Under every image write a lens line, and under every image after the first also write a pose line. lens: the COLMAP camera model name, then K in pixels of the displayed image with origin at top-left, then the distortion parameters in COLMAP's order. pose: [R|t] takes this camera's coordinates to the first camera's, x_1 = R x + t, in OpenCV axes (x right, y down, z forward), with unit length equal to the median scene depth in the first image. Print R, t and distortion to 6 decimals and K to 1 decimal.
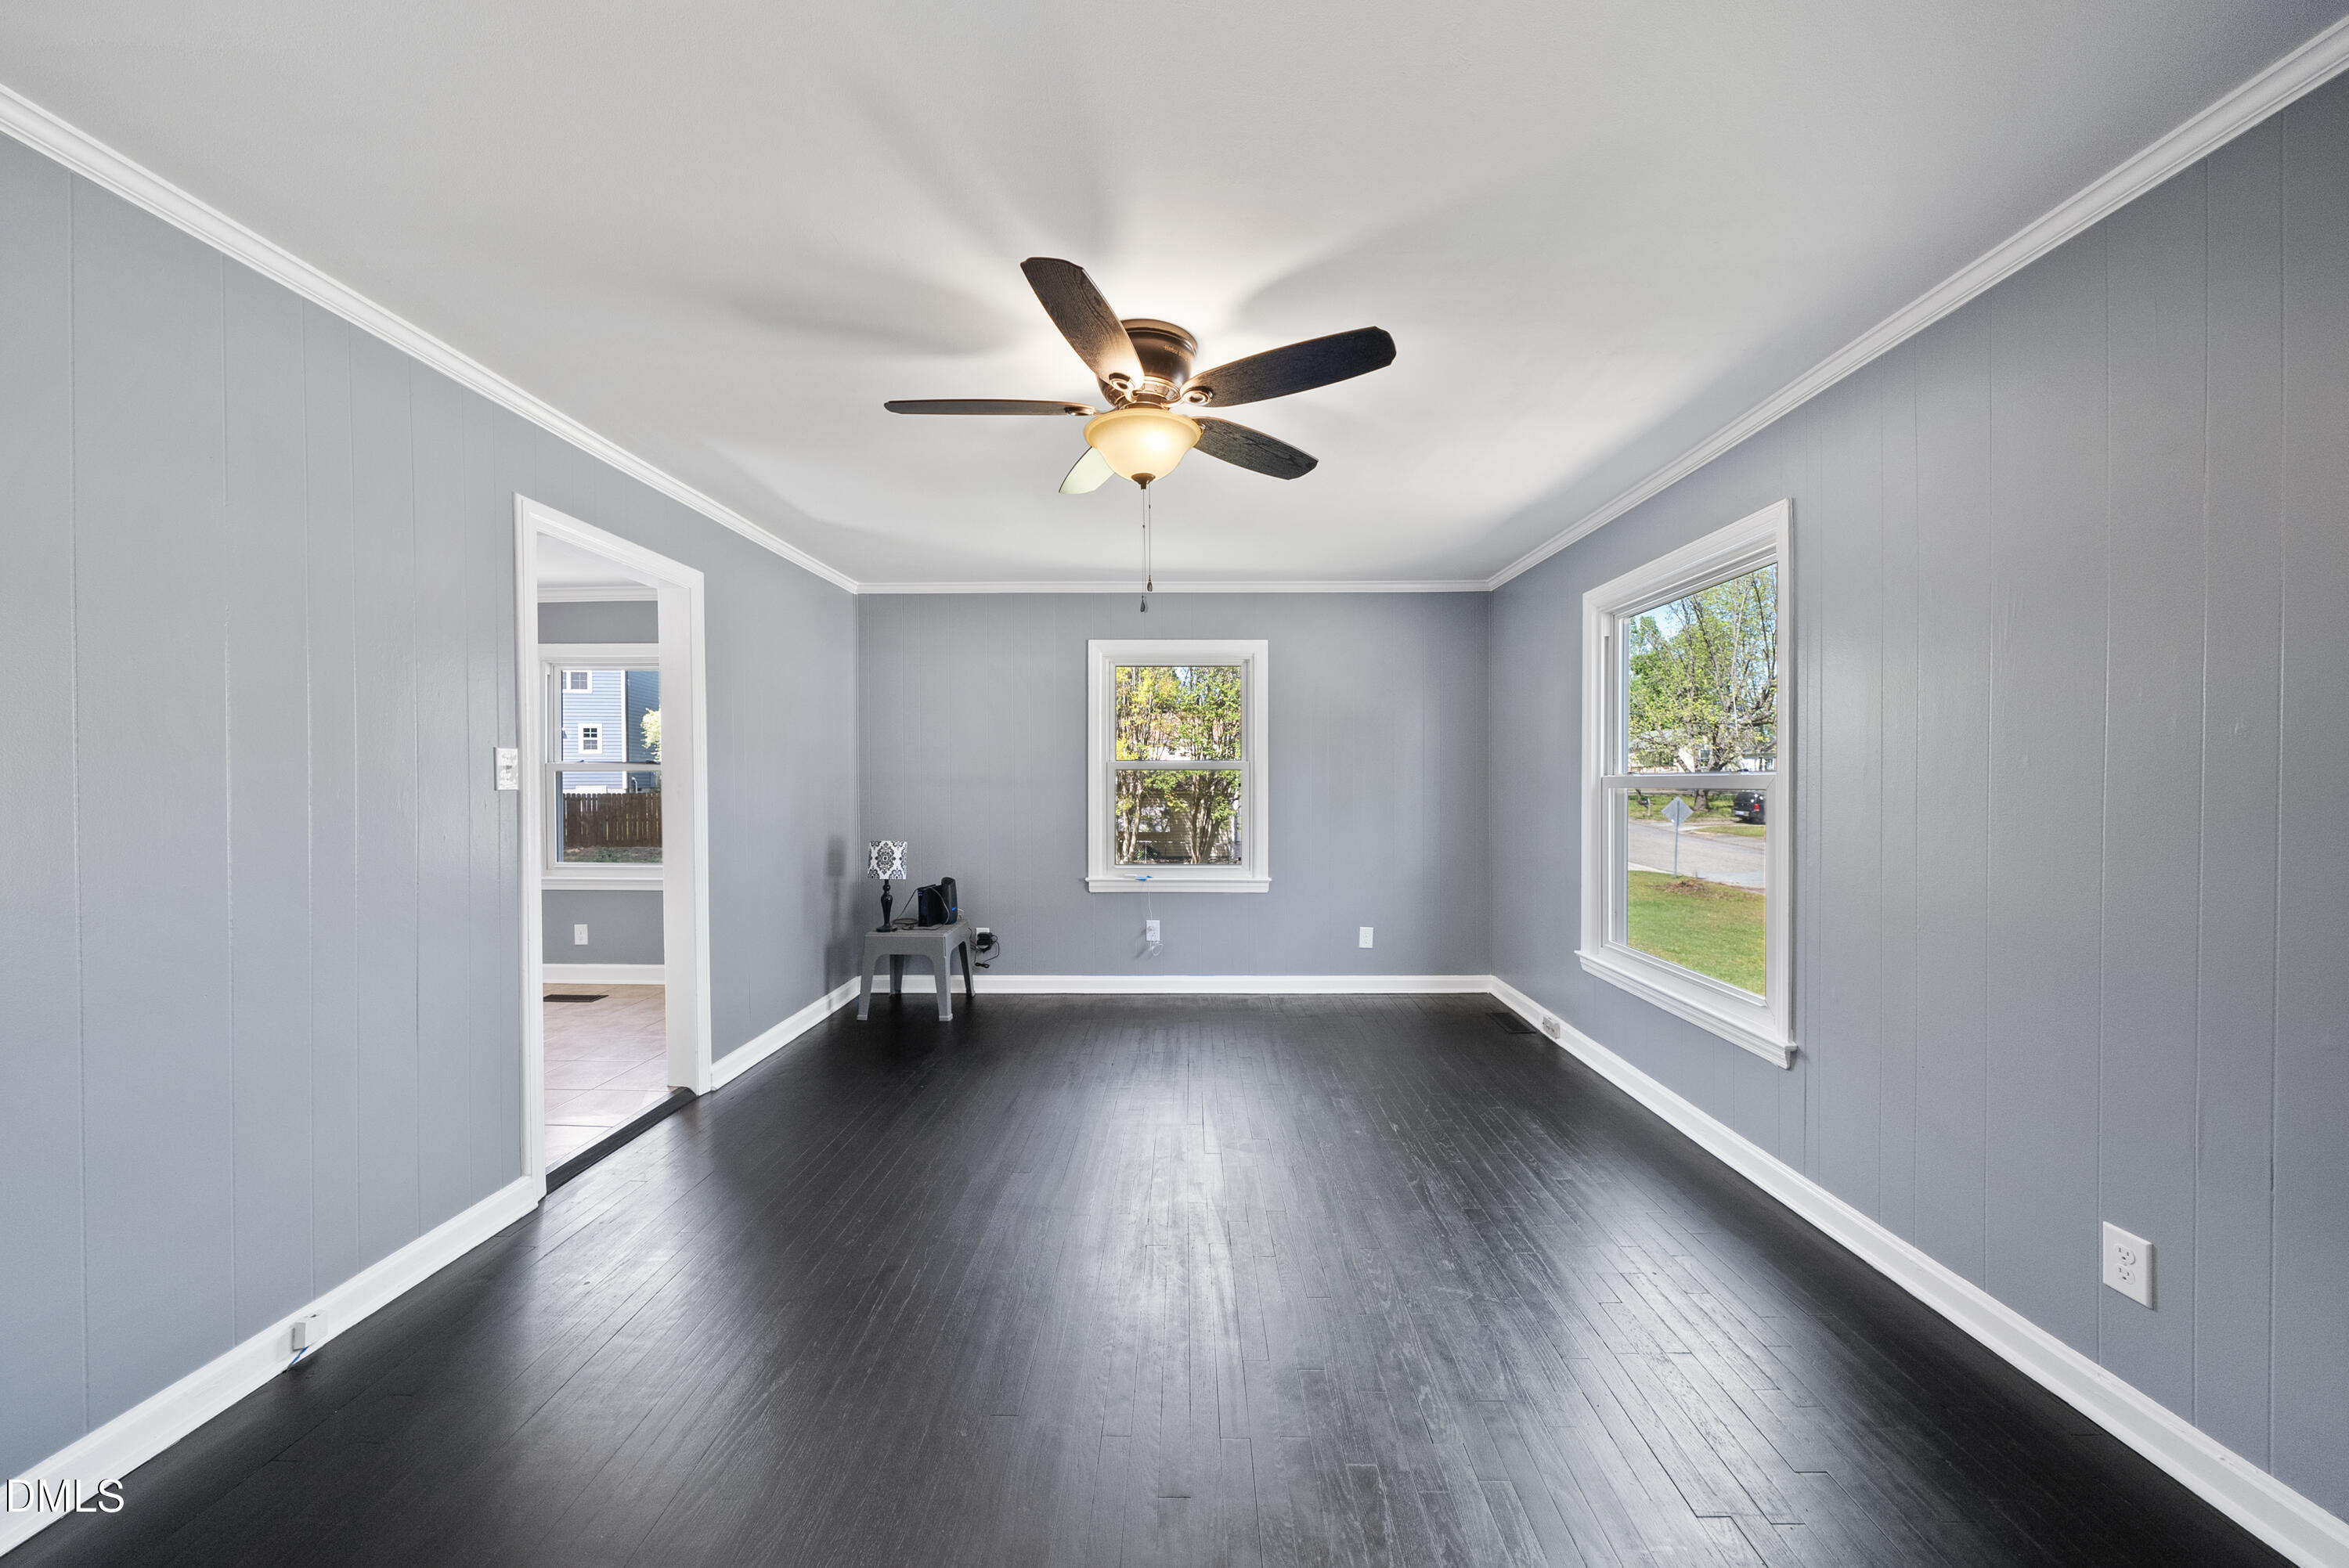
lens RADIAL K [[796.7, 0, 1174.5], [0, 796.7, 784.0], [0, 0, 1]] dist [-0.010073, -0.000189]
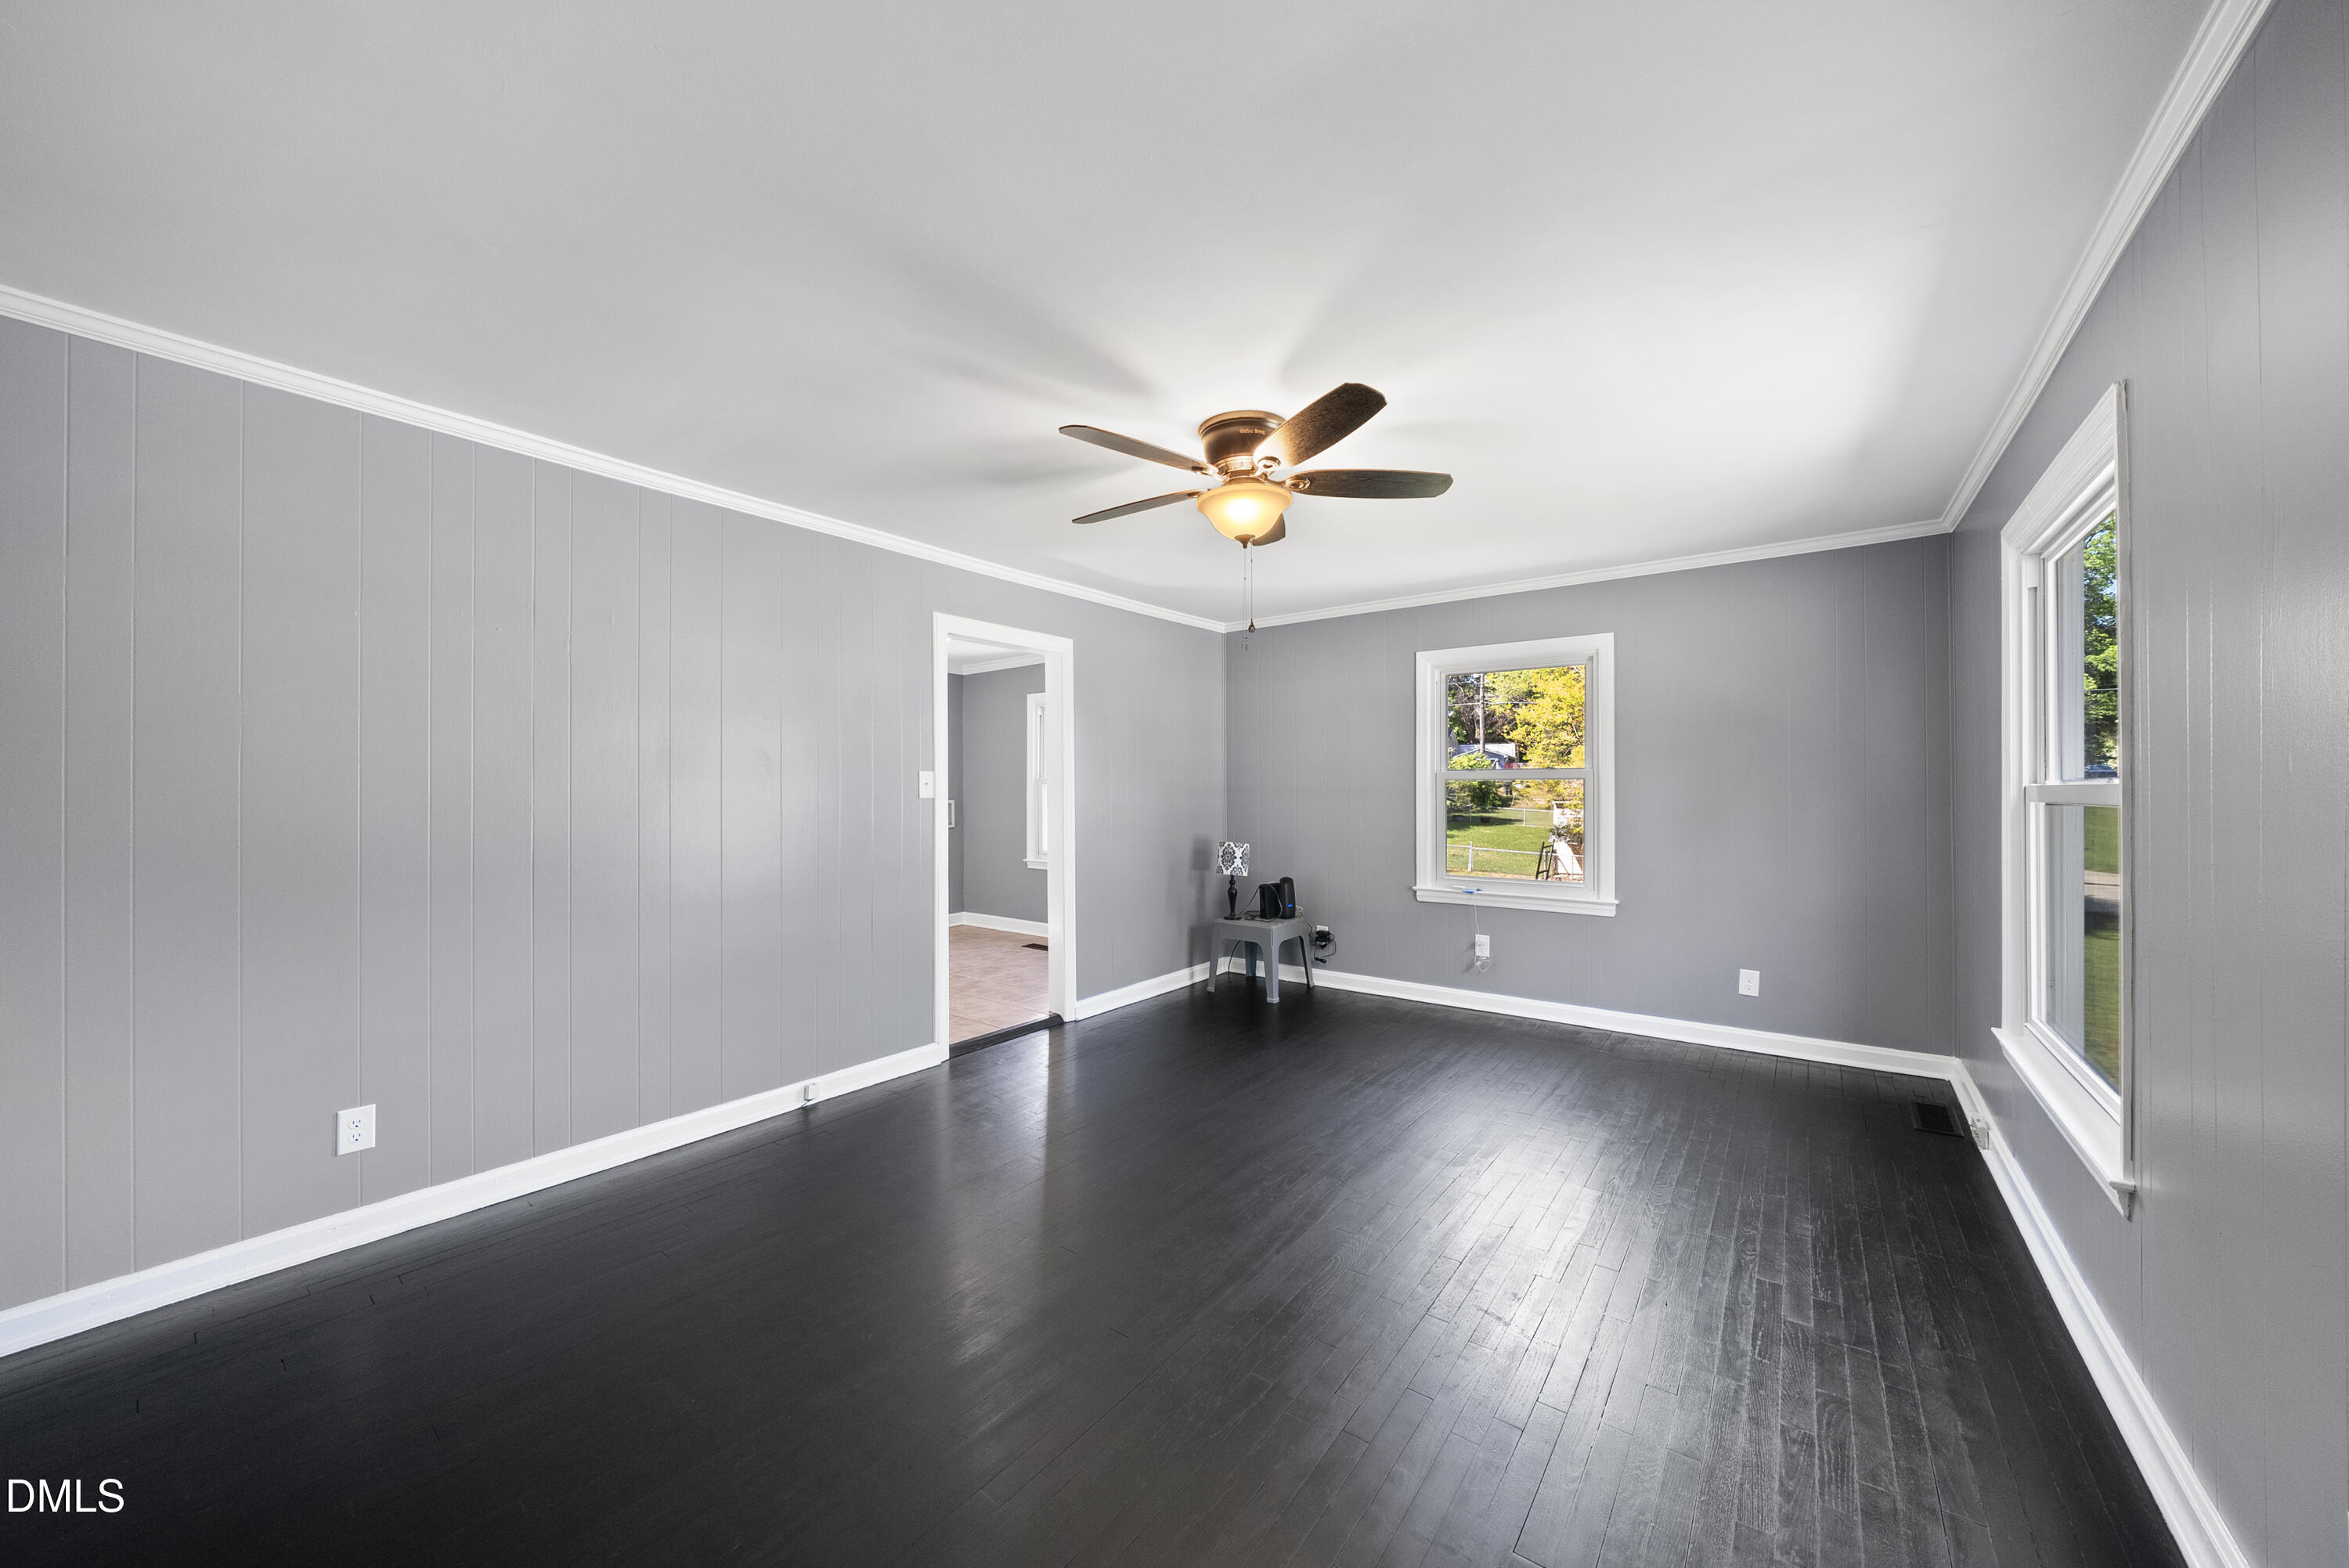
lens RADIAL K [[805.1, 0, 1167.9], [0, 805.1, 787.5], [0, 0, 1]] dist [-0.006660, 0.000054]
pose [[0.813207, -0.001961, -0.581971, 0.244603], [-0.001521, 0.999984, -0.005495, -0.002299], [0.581972, 0.005354, 0.813191, -0.018588]]
